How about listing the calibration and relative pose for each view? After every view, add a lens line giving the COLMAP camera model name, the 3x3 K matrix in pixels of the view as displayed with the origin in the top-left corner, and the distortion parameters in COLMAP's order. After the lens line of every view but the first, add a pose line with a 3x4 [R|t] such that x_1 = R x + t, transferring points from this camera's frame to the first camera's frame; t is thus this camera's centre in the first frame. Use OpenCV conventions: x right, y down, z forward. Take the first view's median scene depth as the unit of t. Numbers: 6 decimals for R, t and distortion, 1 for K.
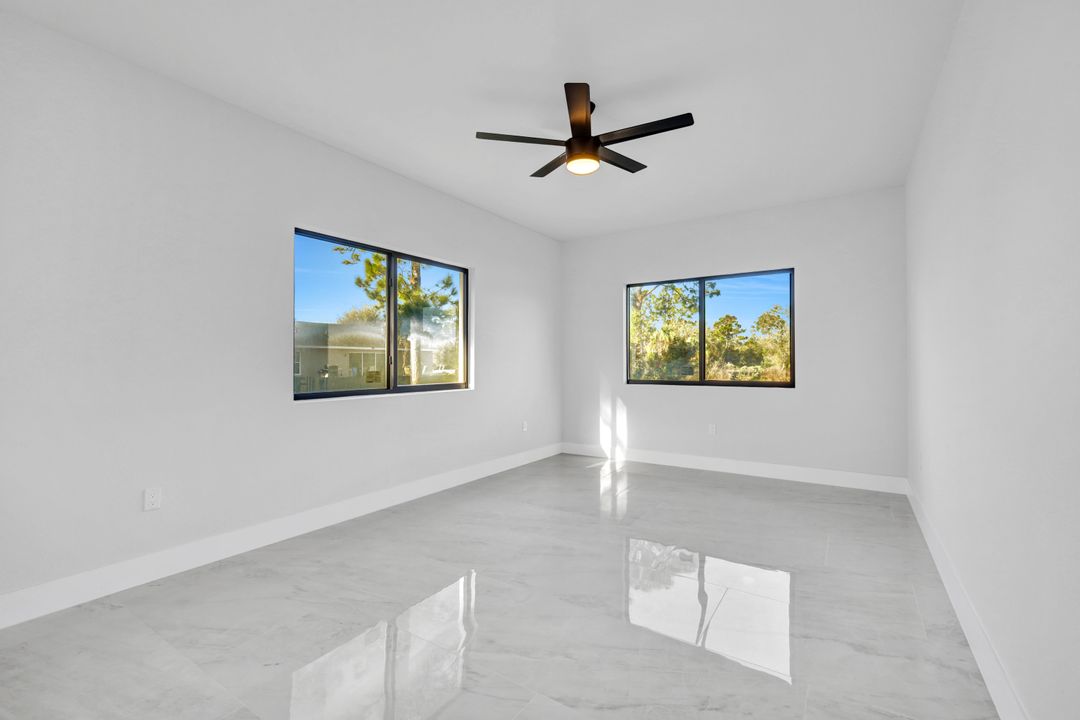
lens RADIAL K [[468.7, 0, 539.1], [0, 468.7, 357.6], [0, 0, 1]] dist [0.011046, 0.000338]
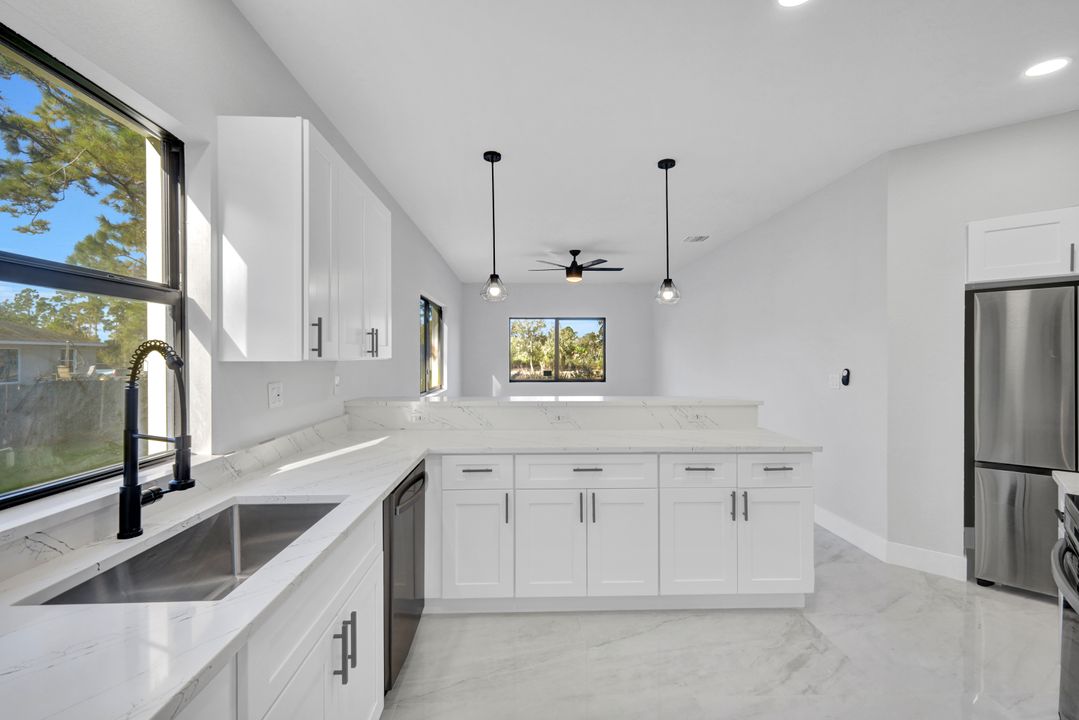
lens RADIAL K [[470.9, 0, 539.7], [0, 470.9, 360.0], [0, 0, 1]] dist [-0.002108, 0.000013]
pose [[0.816256, -0.003619, 0.577680, -0.629970], [-0.005803, 0.999879, 0.014463, -0.040920], [-0.577662, -0.015158, 0.816135, -0.312813]]
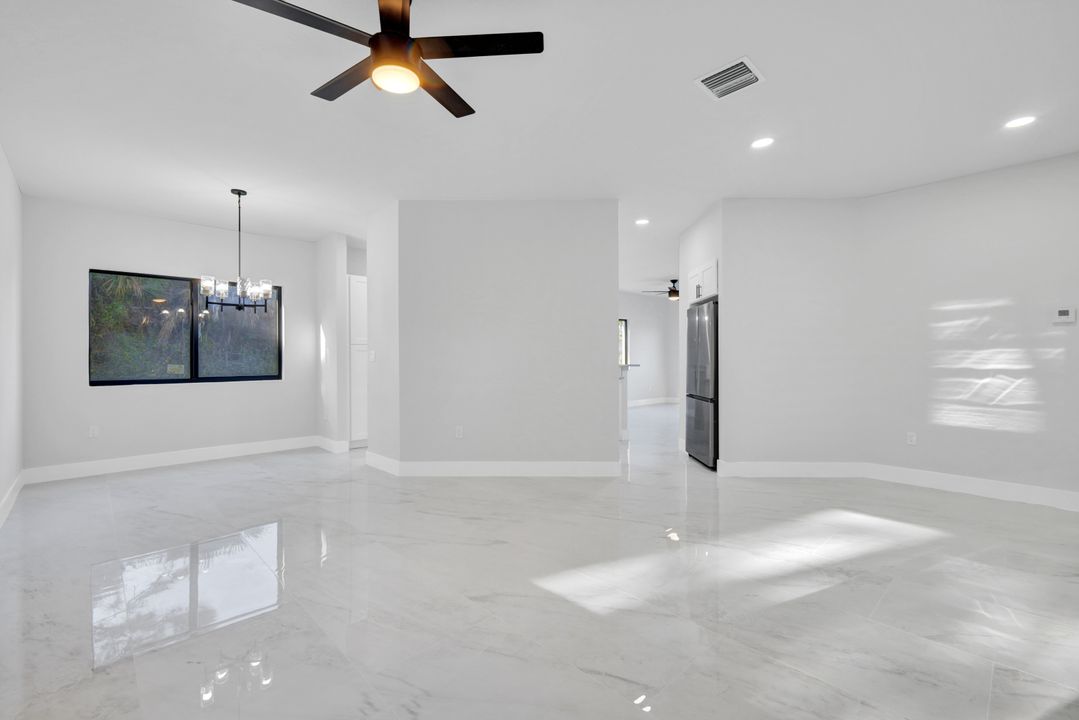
lens RADIAL K [[468.3, 0, 544.8], [0, 468.3, 358.9], [0, 0, 1]] dist [0.011046, 0.000338]
pose [[0.975336, -0.004380, -0.220683, -0.028580], [0.007163, 0.999905, 0.011813, -0.016147], [0.220610, -0.013102, 0.975274, -1.206968]]
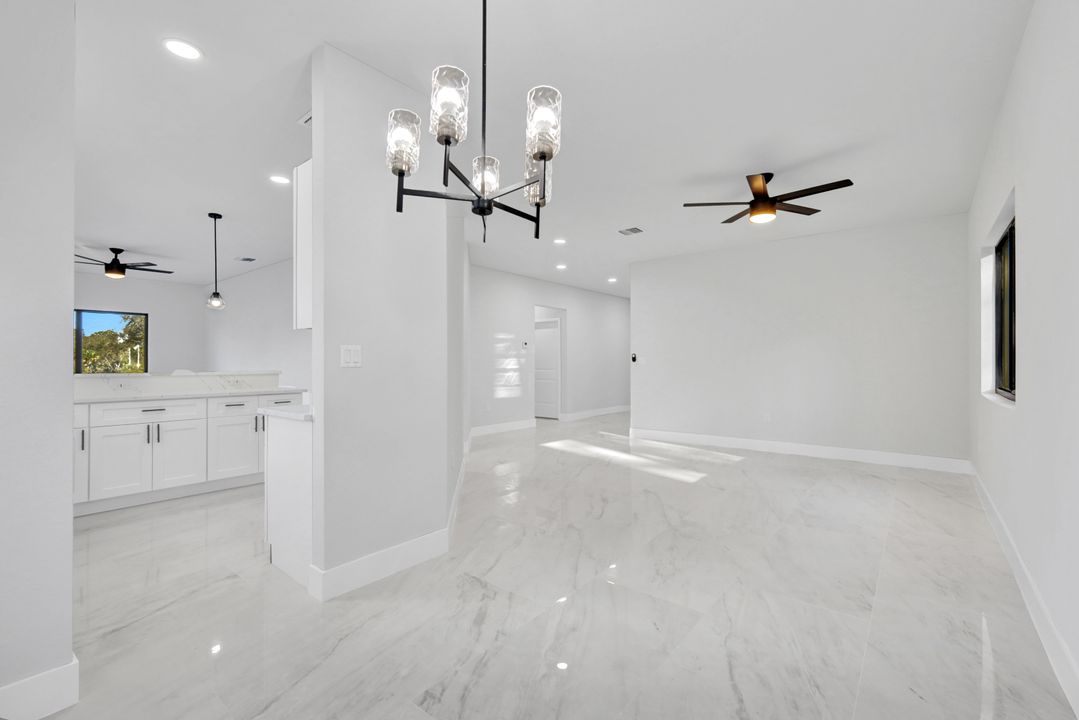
lens RADIAL K [[468.3, 0, 536.3], [0, 468.3, 354.8], [0, 0, 1]] dist [0.011046, 0.000338]
pose [[0.108346, 0.013791, 0.994018, -0.963036], [-0.006240, 0.999894, -0.013192, -0.010471], [-0.994094, -0.004773, 0.108421, -0.610732]]
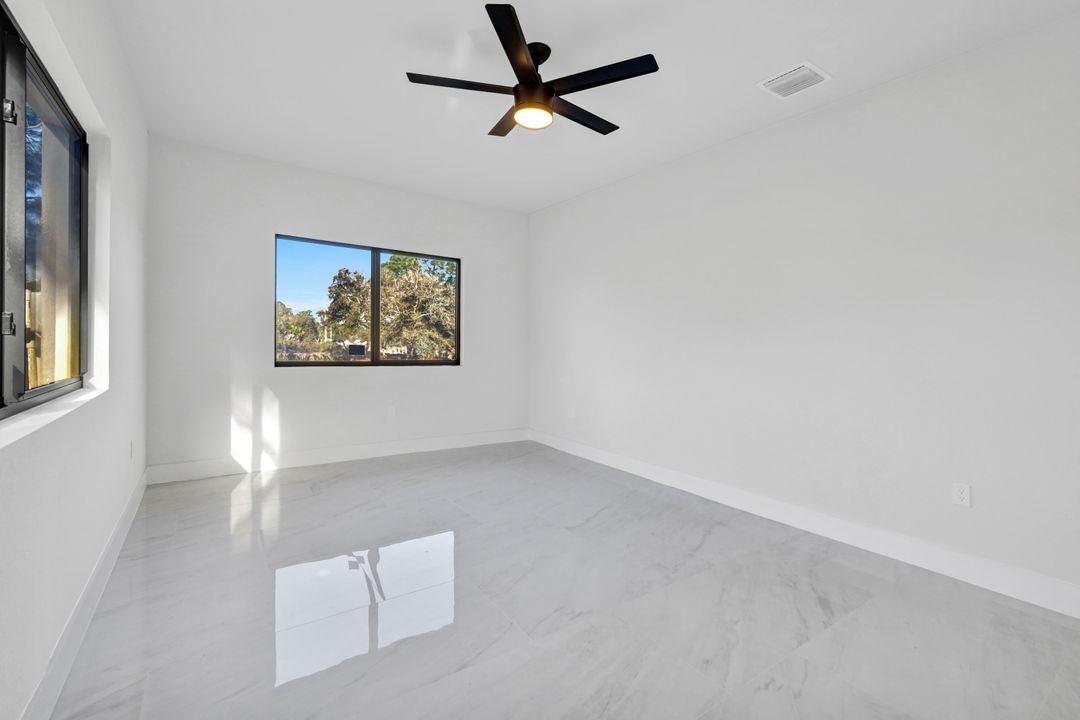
lens RADIAL K [[468.7, 0, 547.3], [0, 468.7, 346.2], [0, 0, 1]] dist [0.011046, 0.000338]
pose [[0.366423, 0.002594, 0.930445, -0.358086], [-0.032677, 0.999415, 0.010082, 0.000416], [-0.929875, -0.034098, 0.366293, 0.331059]]
